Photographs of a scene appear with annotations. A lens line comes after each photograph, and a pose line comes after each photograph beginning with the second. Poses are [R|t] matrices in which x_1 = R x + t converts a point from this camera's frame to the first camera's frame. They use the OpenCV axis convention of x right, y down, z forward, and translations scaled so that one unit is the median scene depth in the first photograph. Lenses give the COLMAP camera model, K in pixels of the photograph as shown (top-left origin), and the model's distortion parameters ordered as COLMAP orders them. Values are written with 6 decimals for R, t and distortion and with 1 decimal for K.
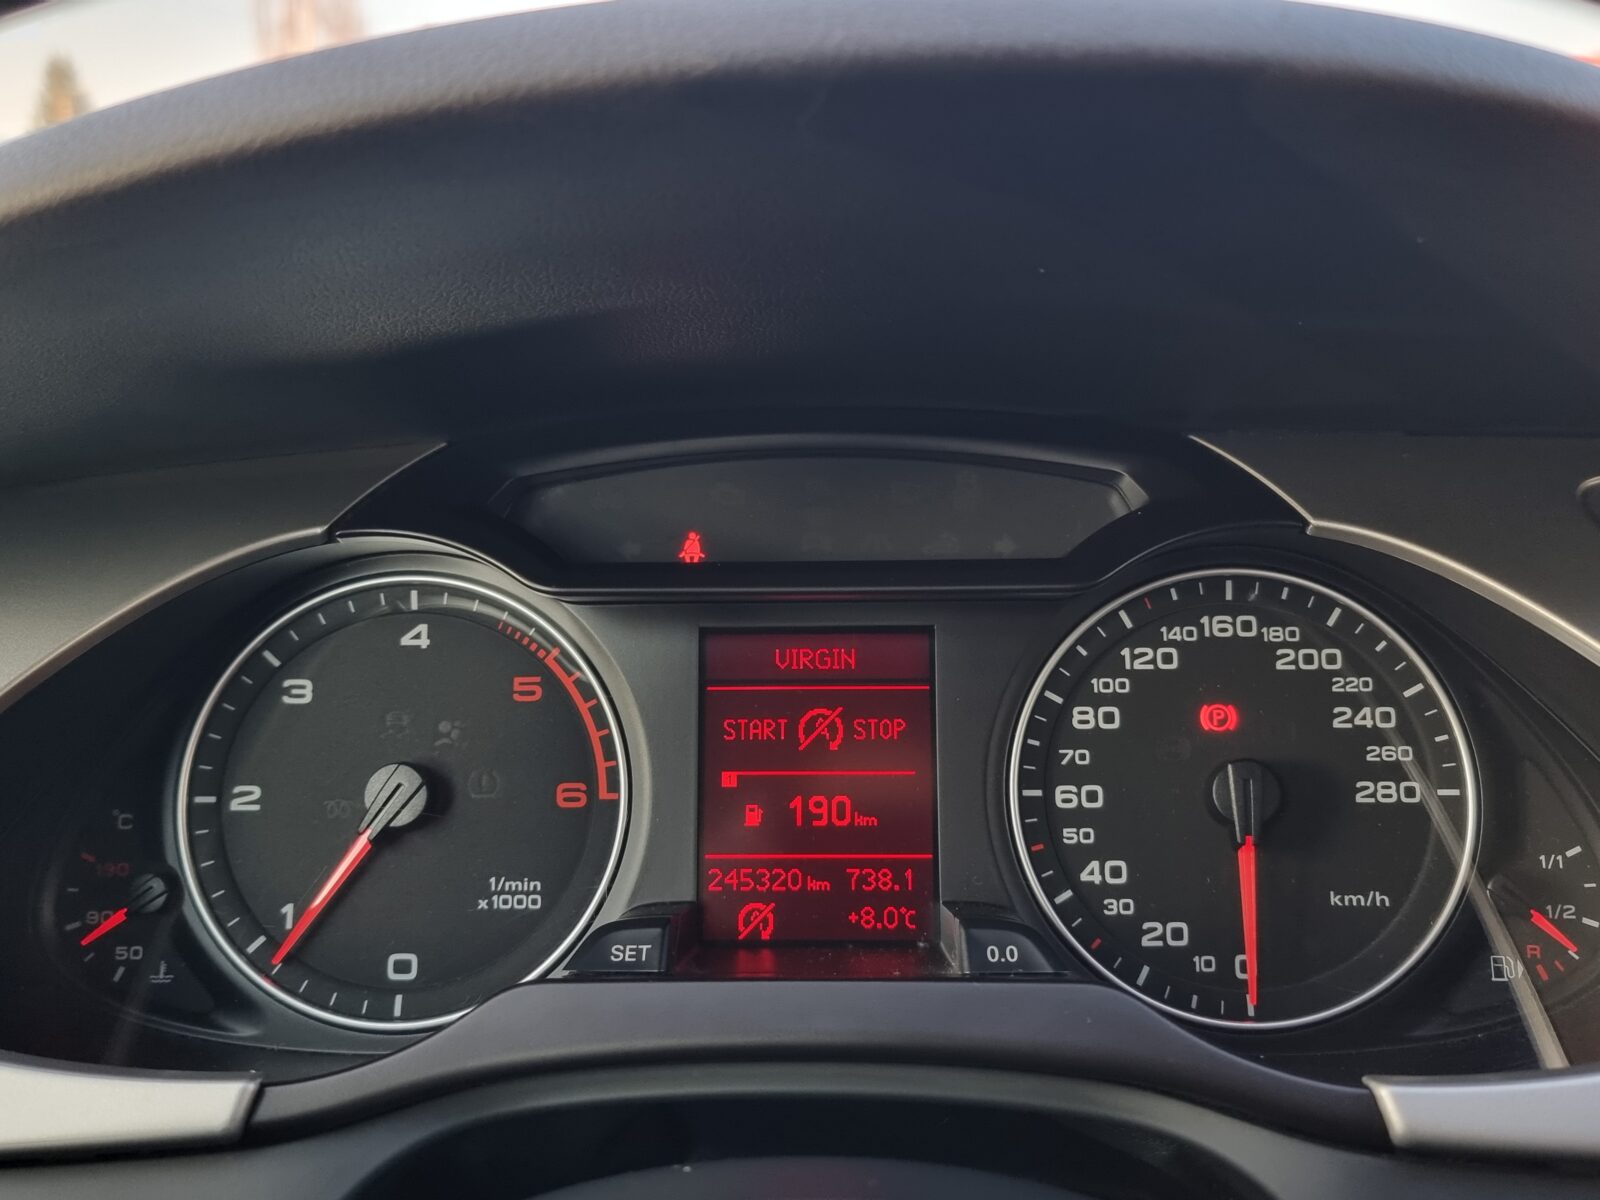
lens RADIAL K [[1134.4, 0, 789.5], [0, 1134.4, 616.5], [0, 0, 1]] dist [0.054964, -0.053242]
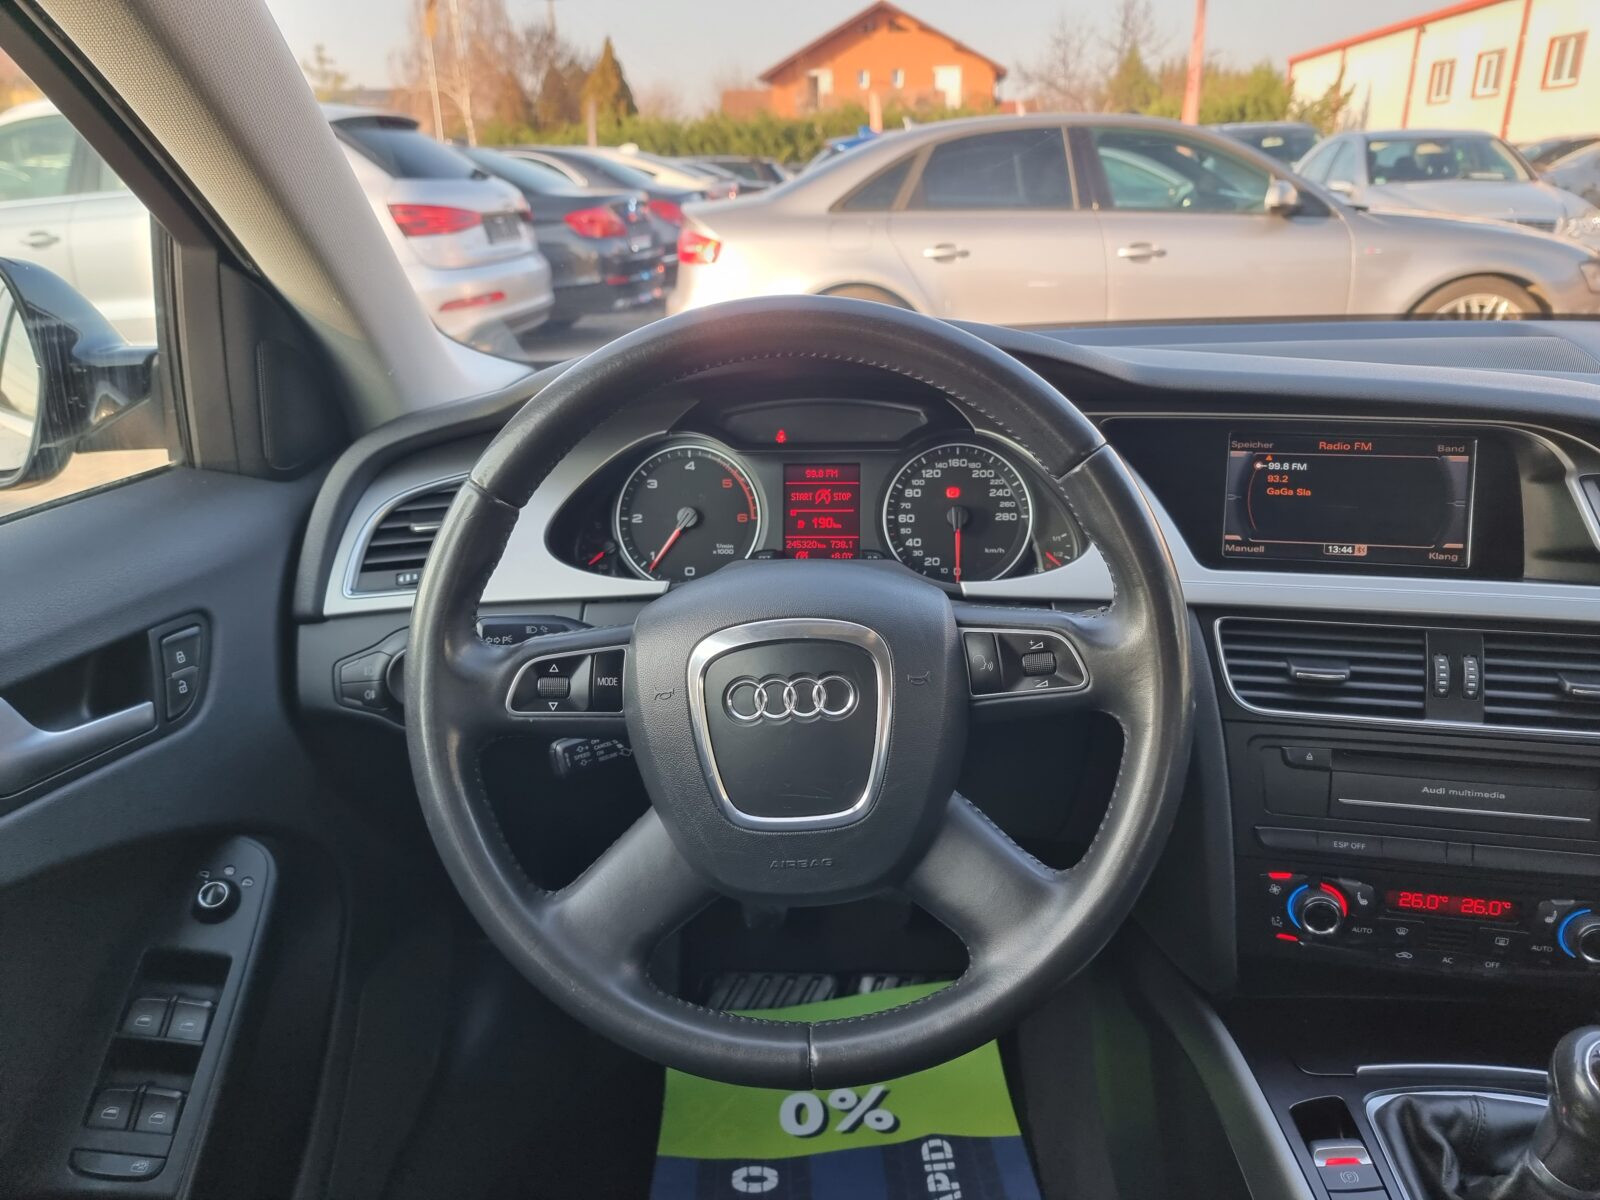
lens RADIAL K [[1134.4, 0, 809.0], [0, 1134.4, 588.3], [0, 0, 1]] dist [0.054964, -0.053242]
pose [[0.998837, 0.005875, -0.047851, 0.137991], [0.000352, 0.991630, 0.129112, -0.050670], [0.048209, -0.128979, 0.990475, -2.072151]]
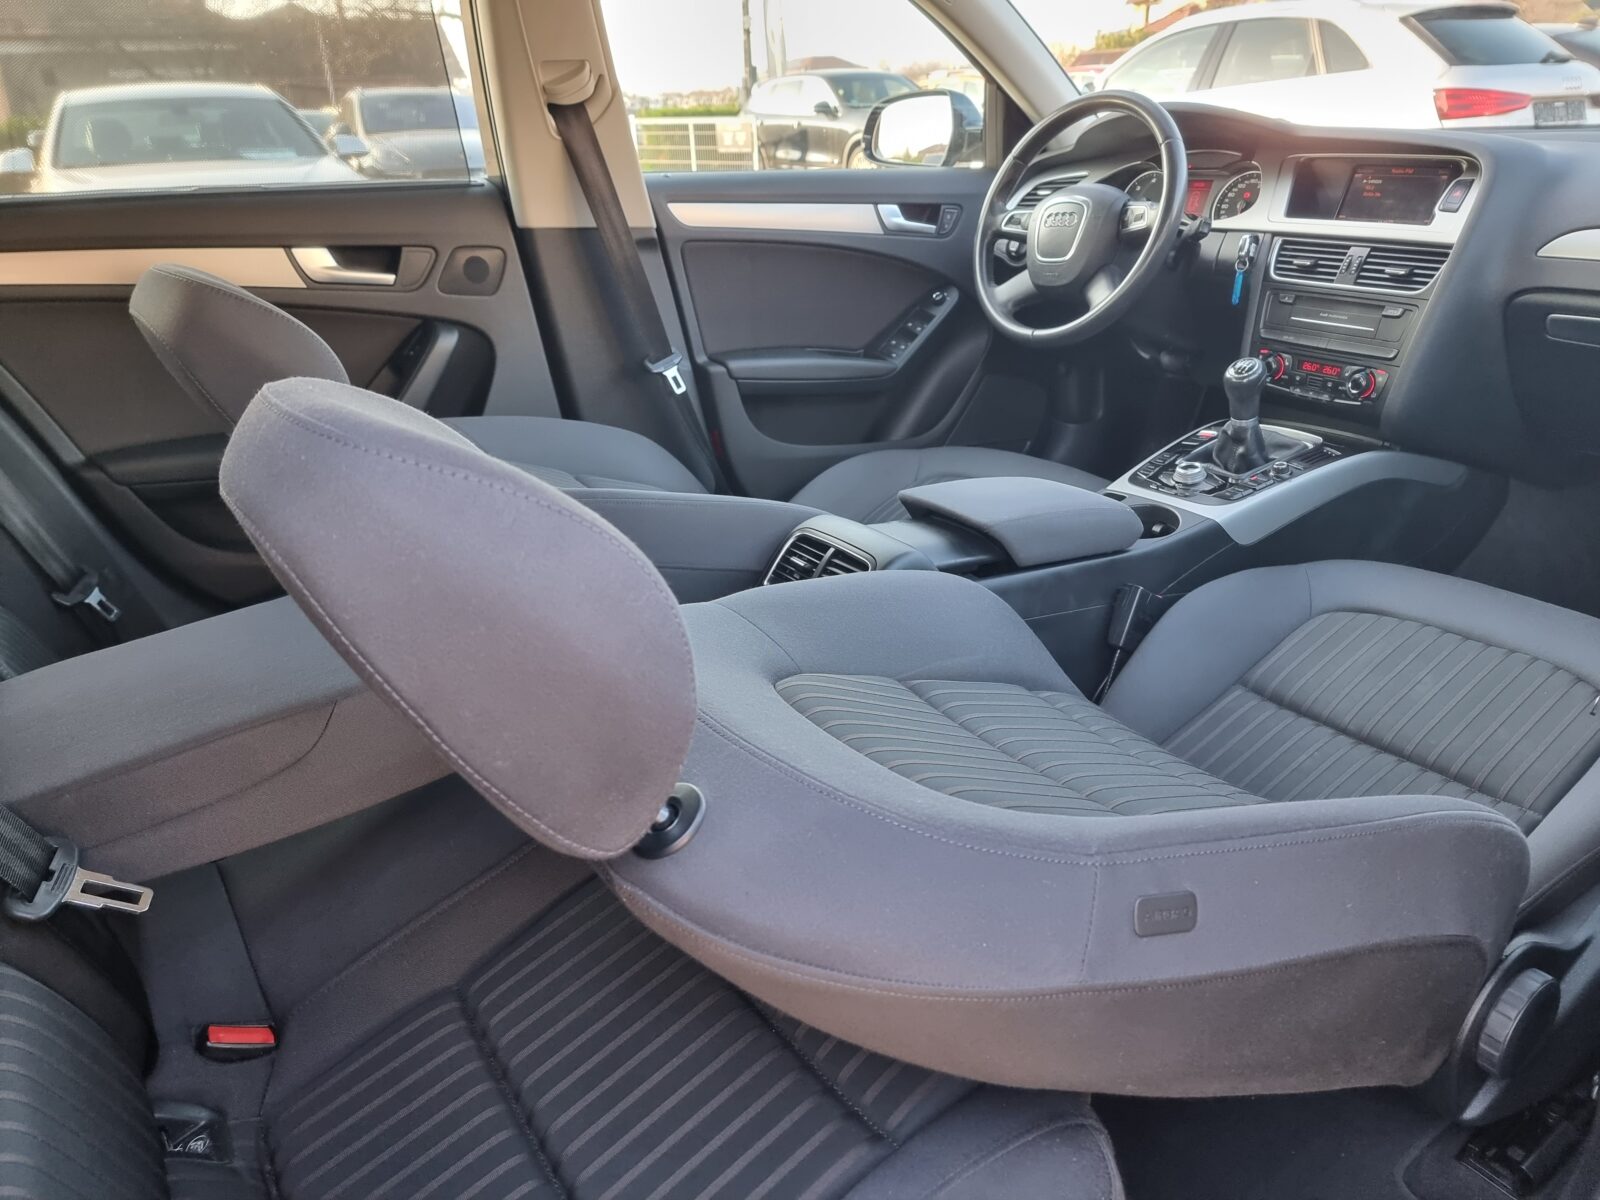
lens RADIAL K [[1167.0, 0, 799.6], [0, 1167.0, 603.2], [0, 0, 1]] dist [0.034449, -0.000418]
pose [[0.574535, 0.302771, -0.760420, 4.818178], [-0.146917, 0.952123, 0.268097, 0.897464], [0.805186, -0.042313, 0.591511, -5.258909]]
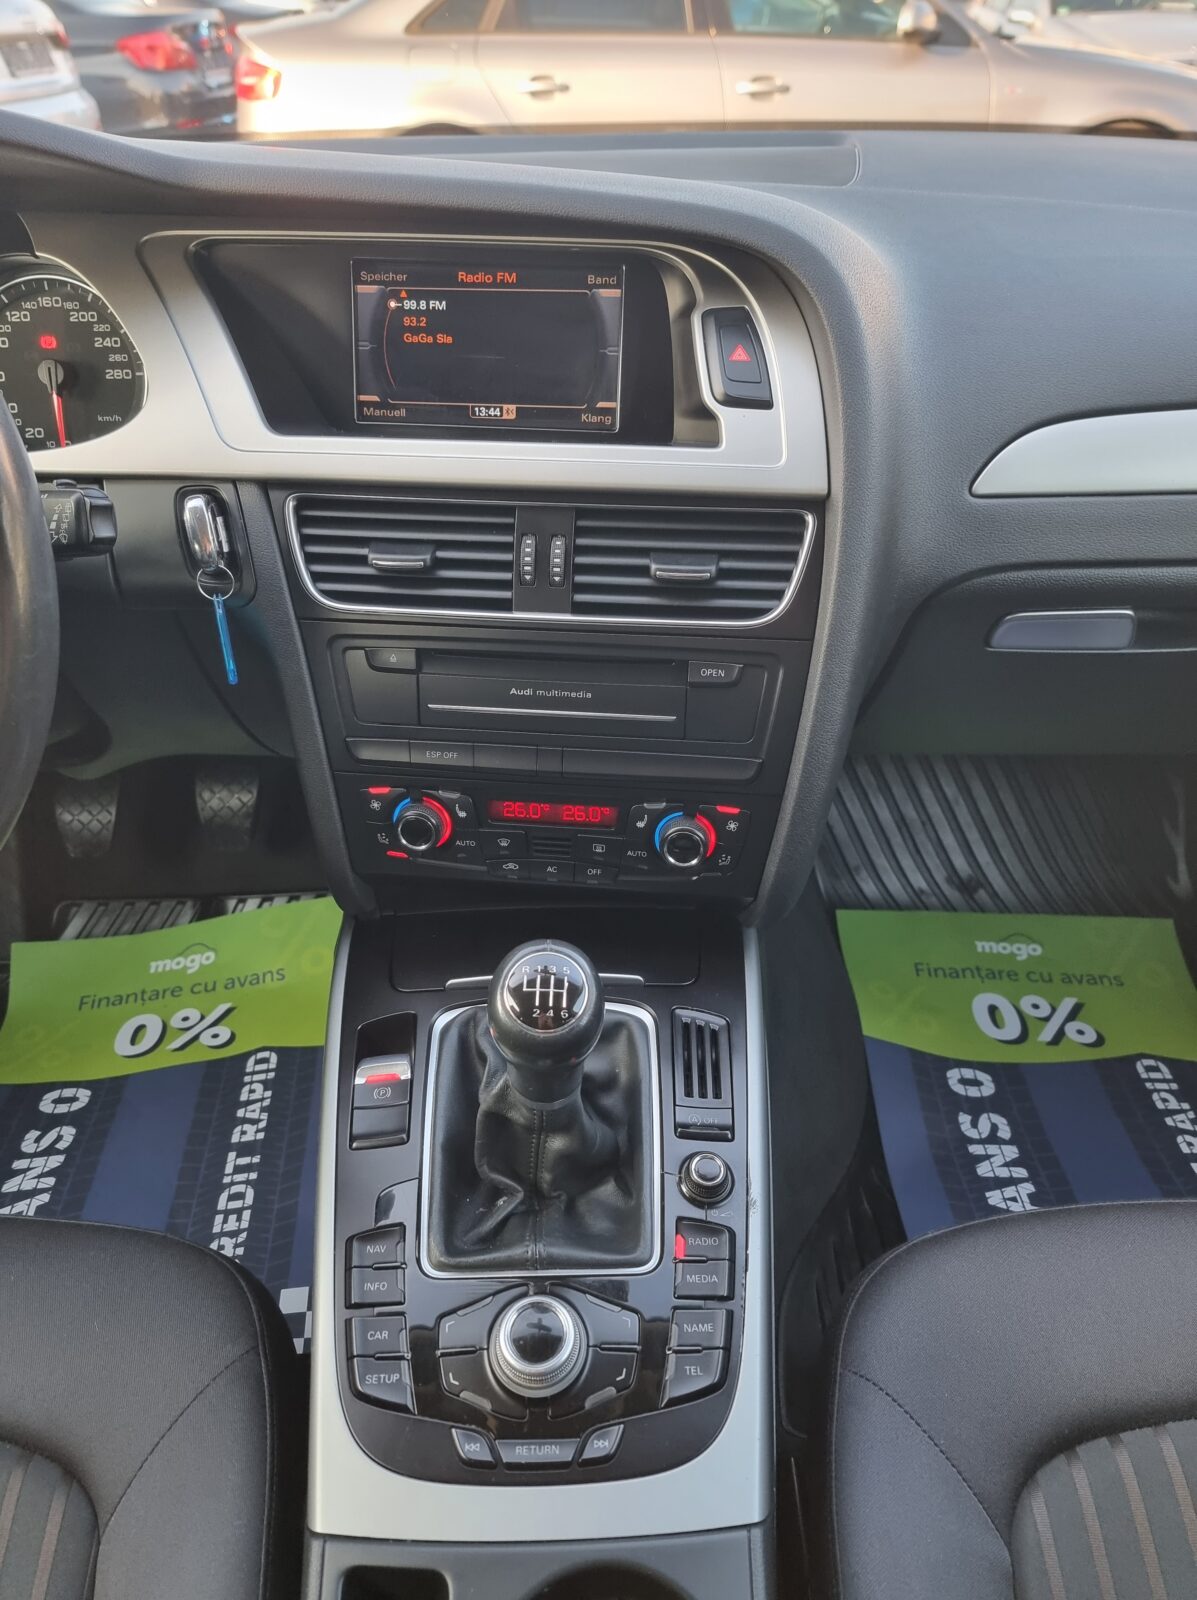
lens RADIAL K [[1134.4, 0, 592.5], [0, 1134.4, 812.5], [0, 0, 1]] dist [0.054964, -0.053242]
pose [[0.999372, -0.020003, 0.029249, 1.459267], [0.007123, 0.921989, 0.387151, 0.071579], [-0.034712, -0.386699, 0.921552, -1.721638]]
